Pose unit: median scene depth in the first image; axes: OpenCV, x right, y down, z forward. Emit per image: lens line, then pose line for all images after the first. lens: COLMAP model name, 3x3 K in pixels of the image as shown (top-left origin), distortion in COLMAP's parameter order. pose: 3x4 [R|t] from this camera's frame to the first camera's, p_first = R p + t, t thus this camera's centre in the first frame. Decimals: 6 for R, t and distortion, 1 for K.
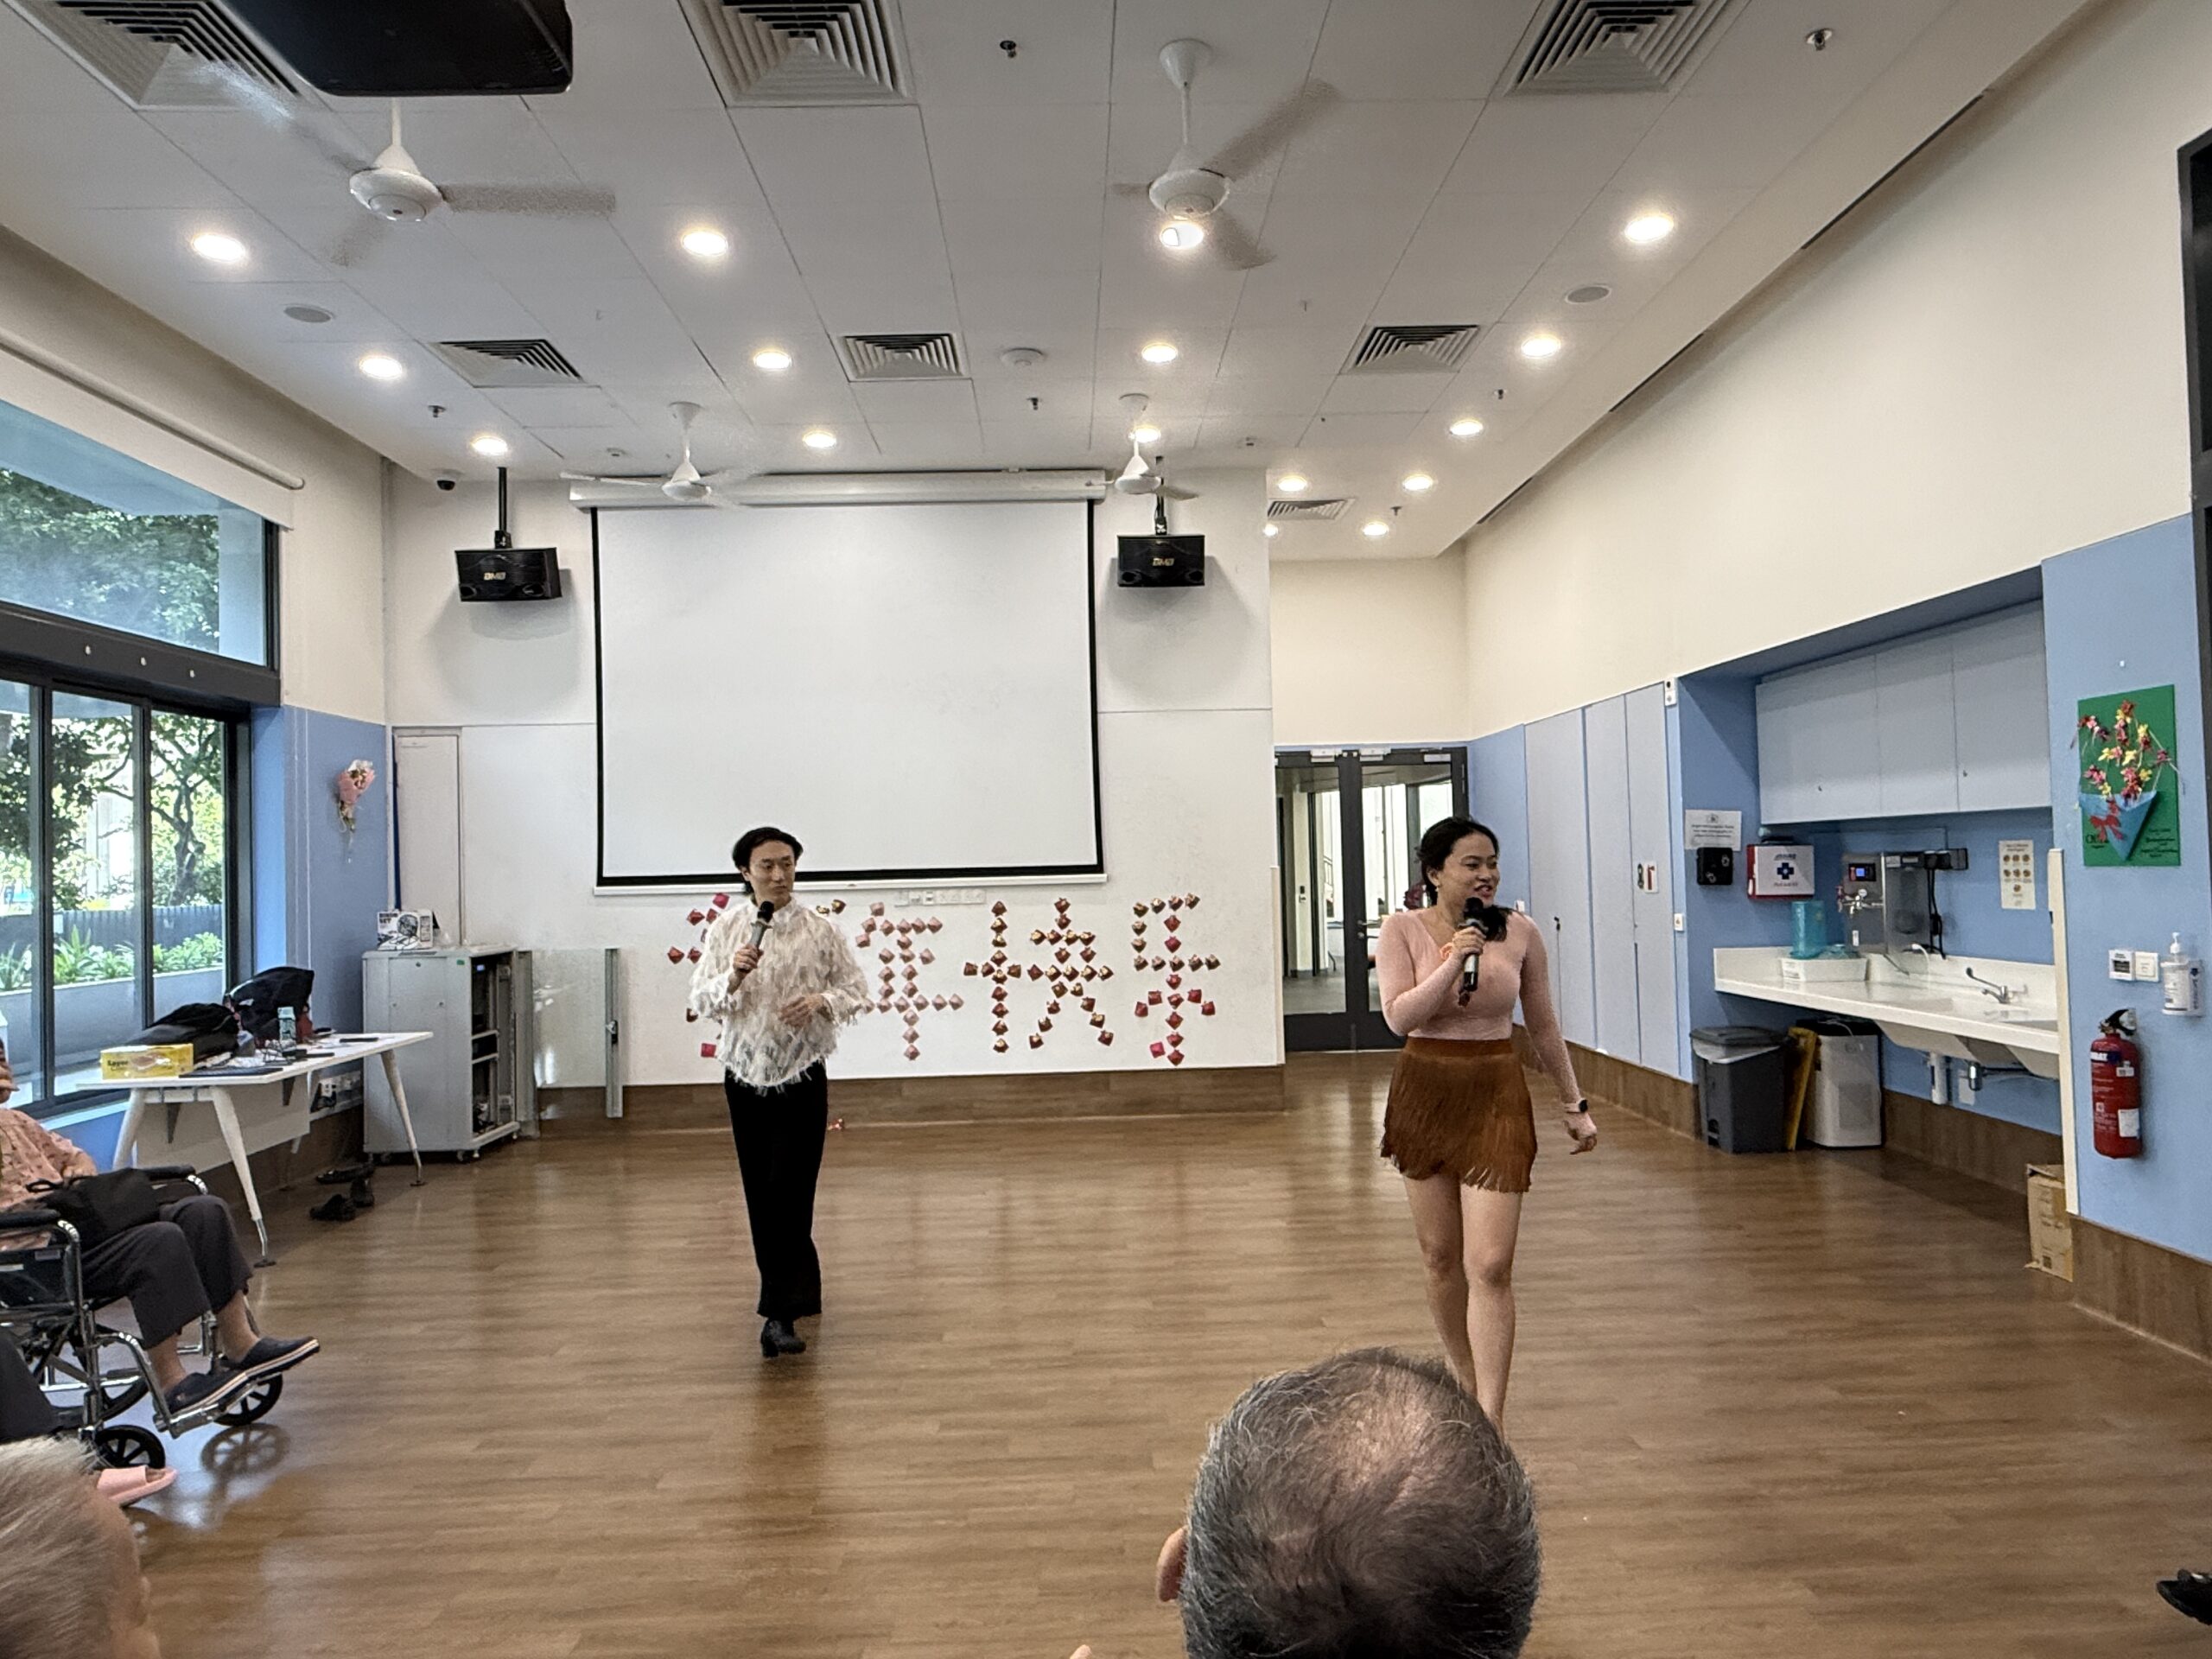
lens RADIAL K [[1396.6, 0, 1106.0], [0, 1396.6, 829.5], [0, 0, 1]] dist [0.006430, 0.001486]
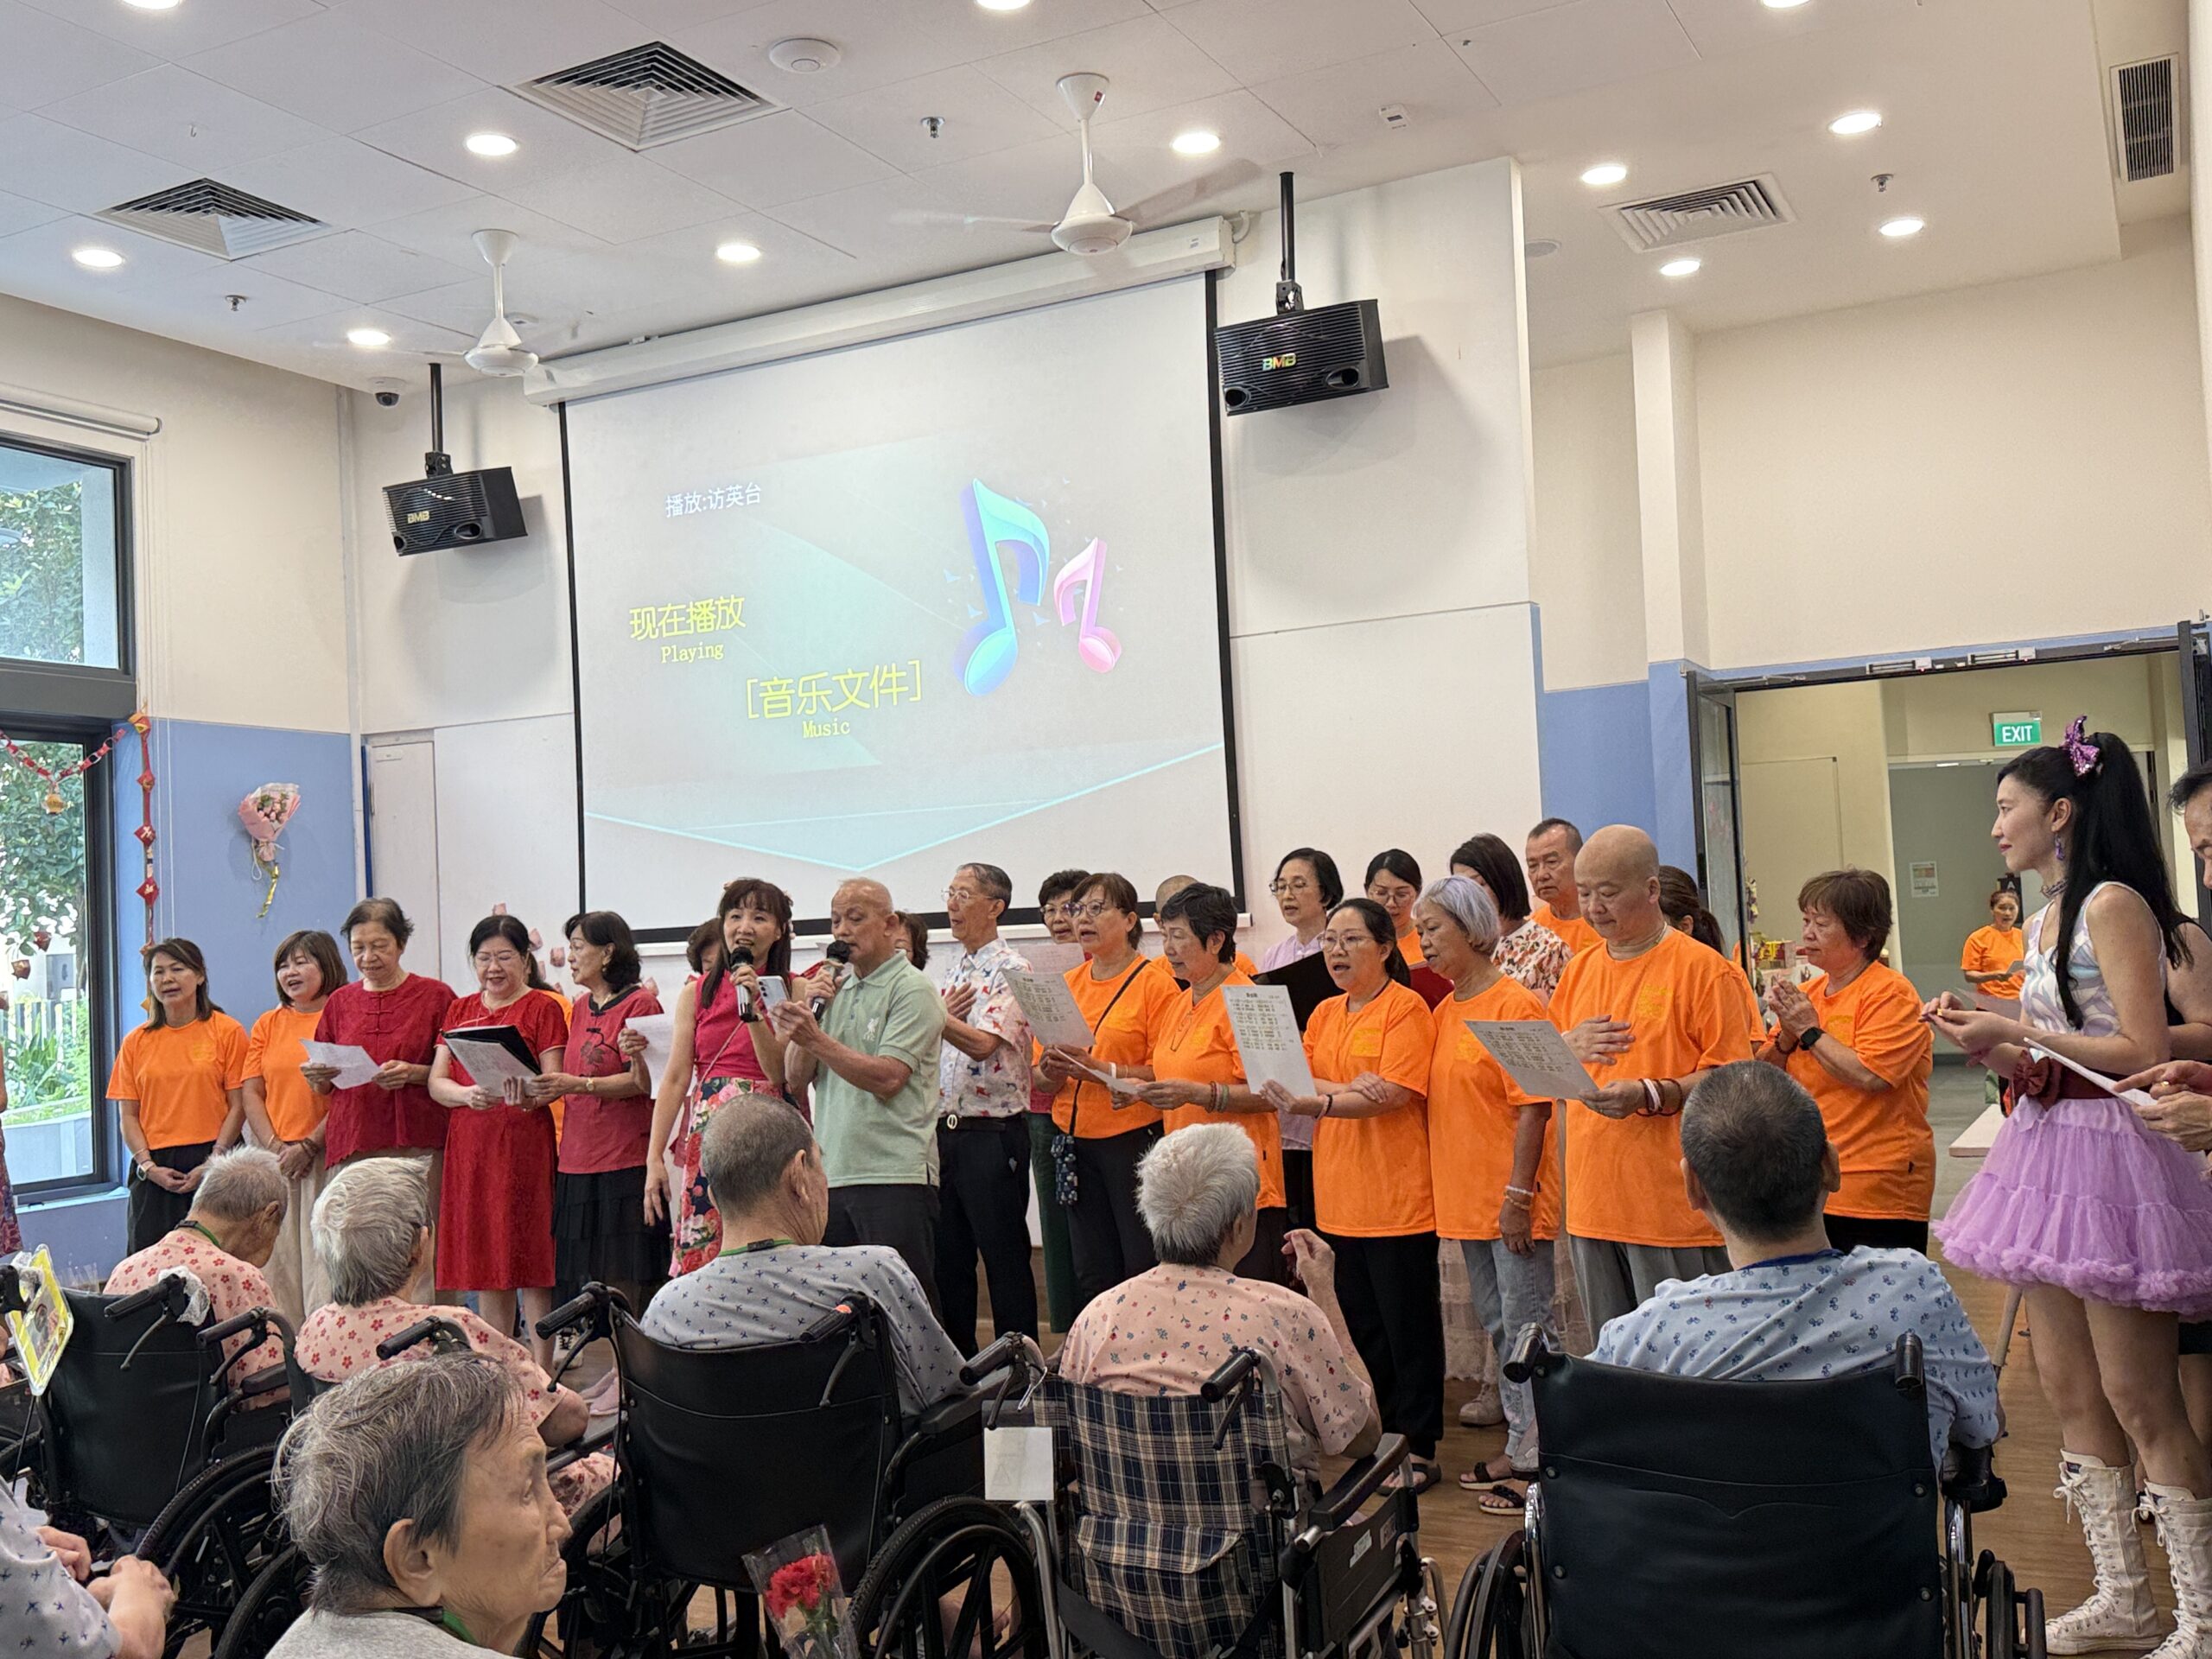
lens RADIAL K [[2106.1, 0, 1106.0], [0, 2106.1, 829.5], [0, 0, 1]] dist [-0.004081, 0.006883]
pose [[0.874569, -0.037081, -0.483482, 0.370954], [0.034533, 0.999303, -0.014175, 0.005956], [0.483670, -0.004299, 0.875240, 0.218692]]
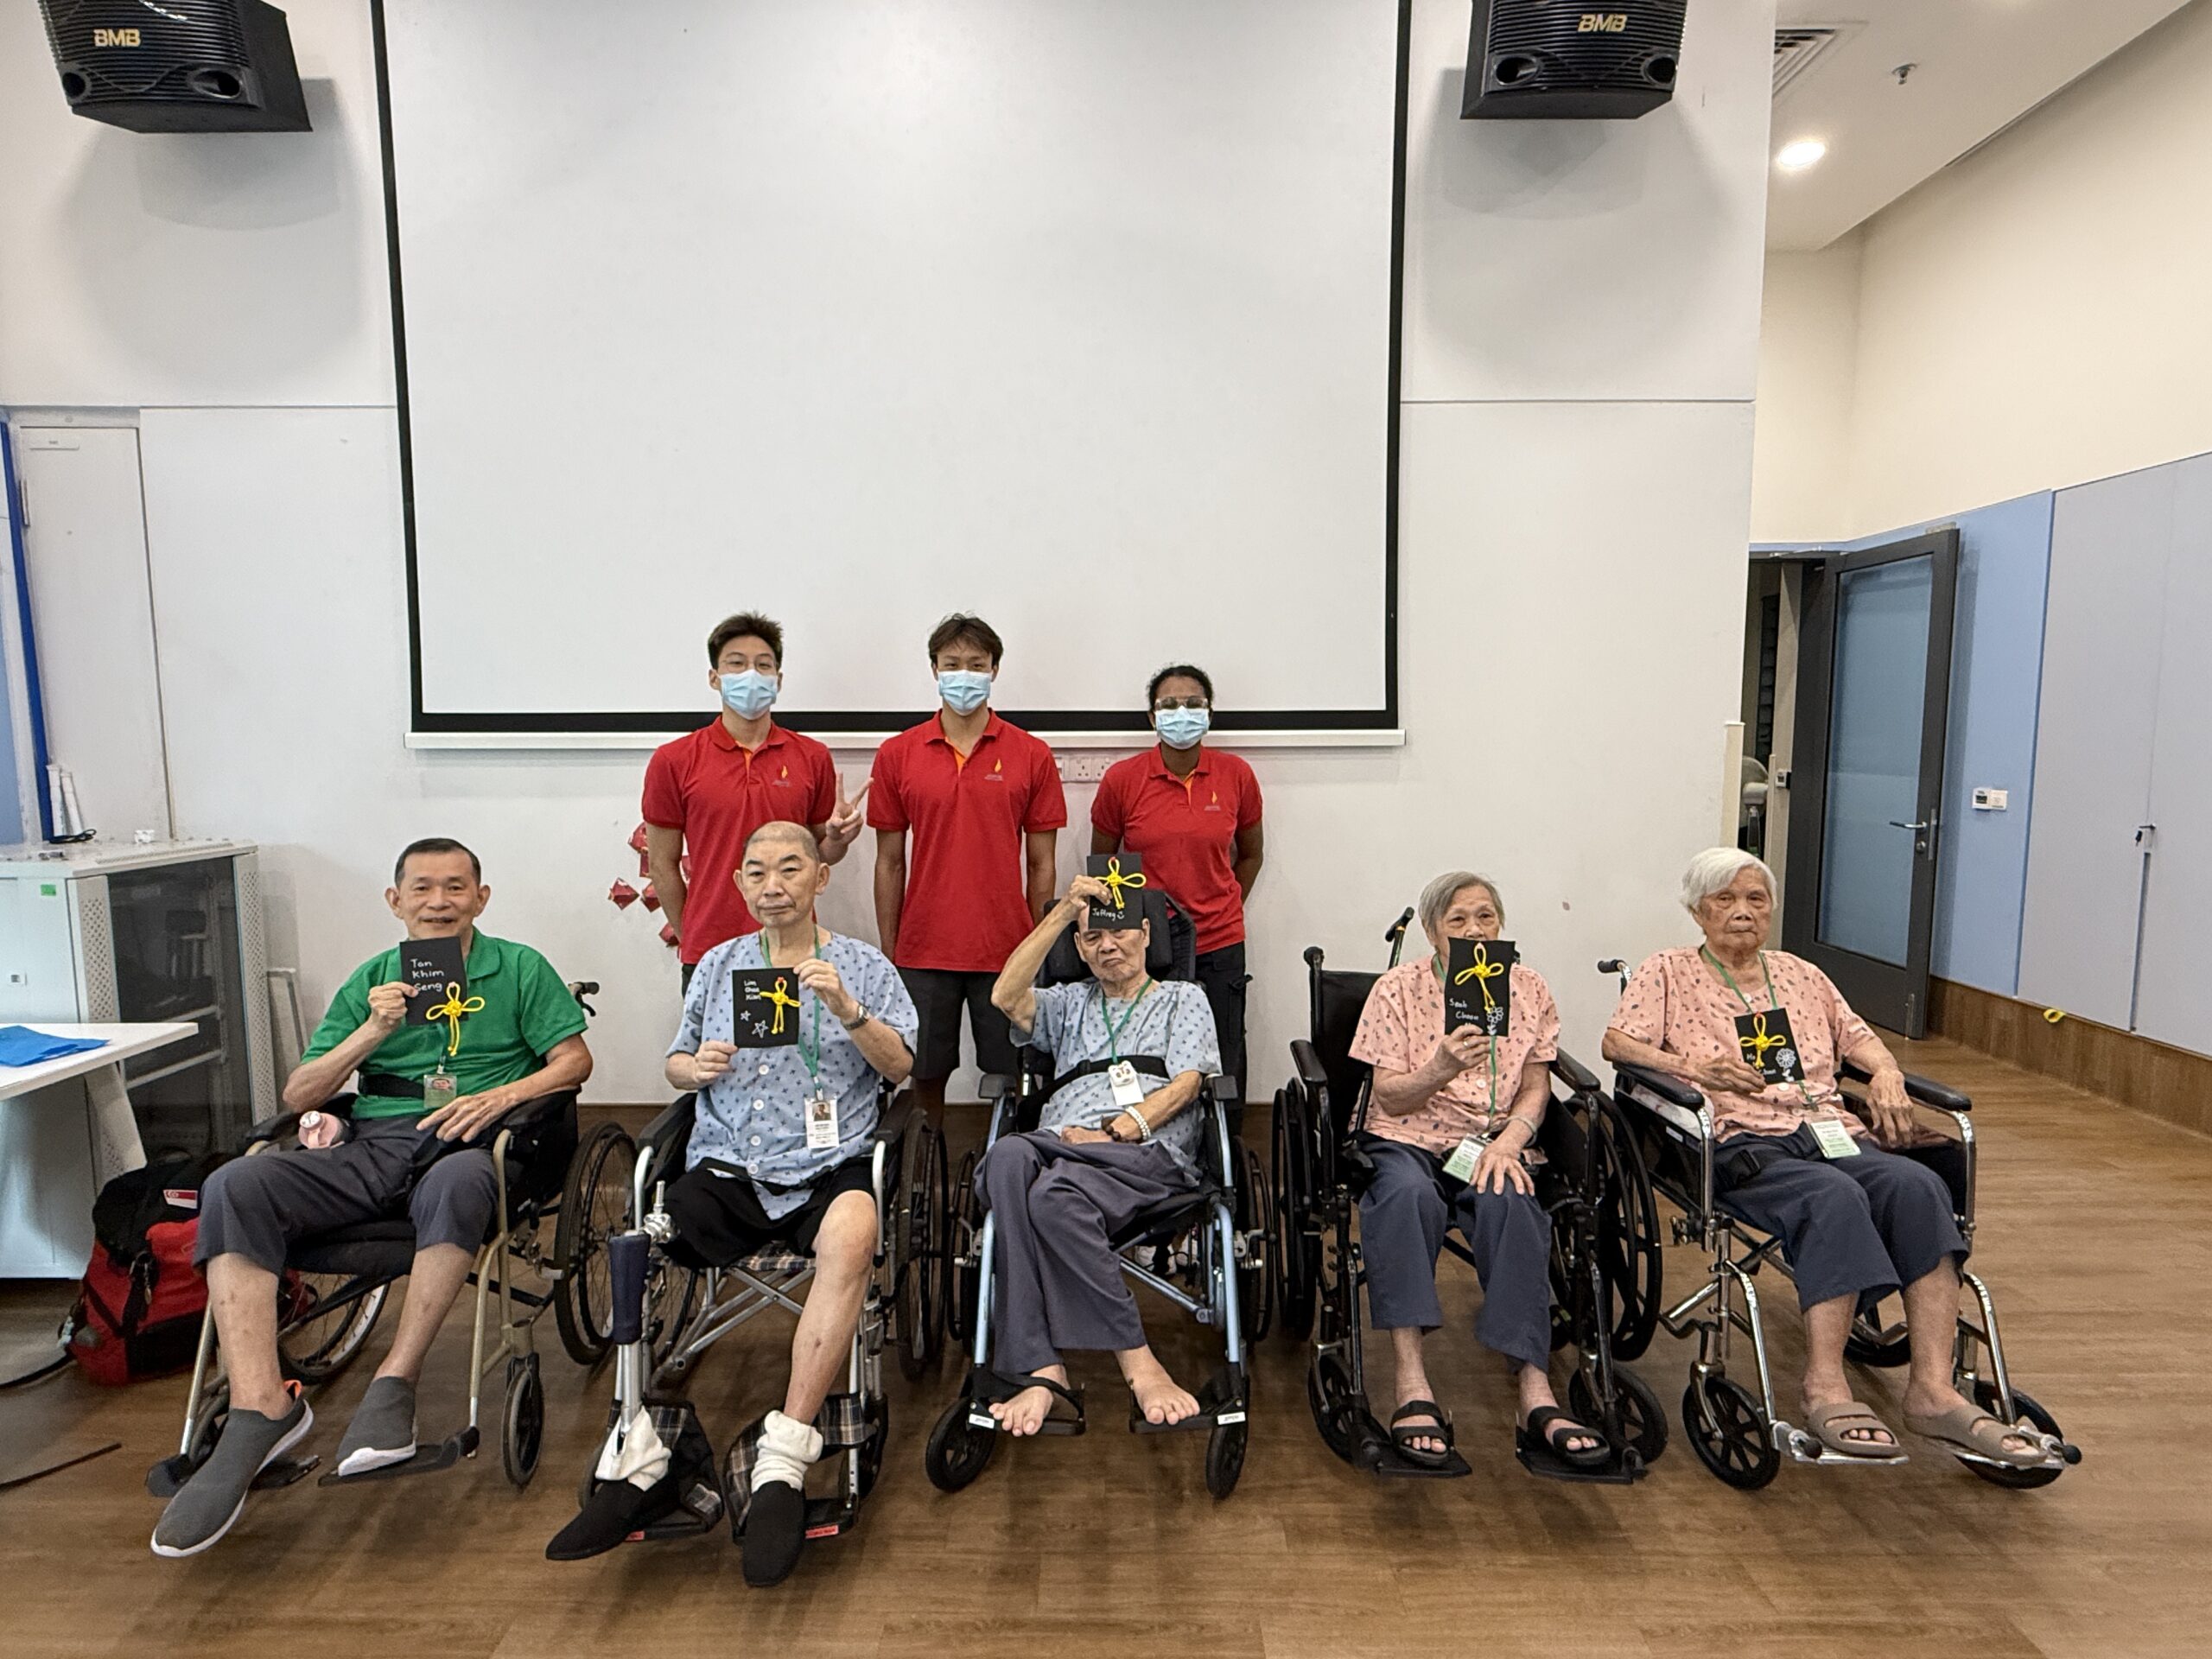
lens RADIAL K [[1071.5, 0, 1106.0], [0, 1071.5, 829.5], [0, 0, 1]] dist [0.038578, -0.022191]
pose [[0.999426, 0.023598, -0.024297, -0.099300], [-0.020575, 0.992808, 0.117933, 0.024140], [0.026906, -0.117365, 0.992724, 0.607659]]
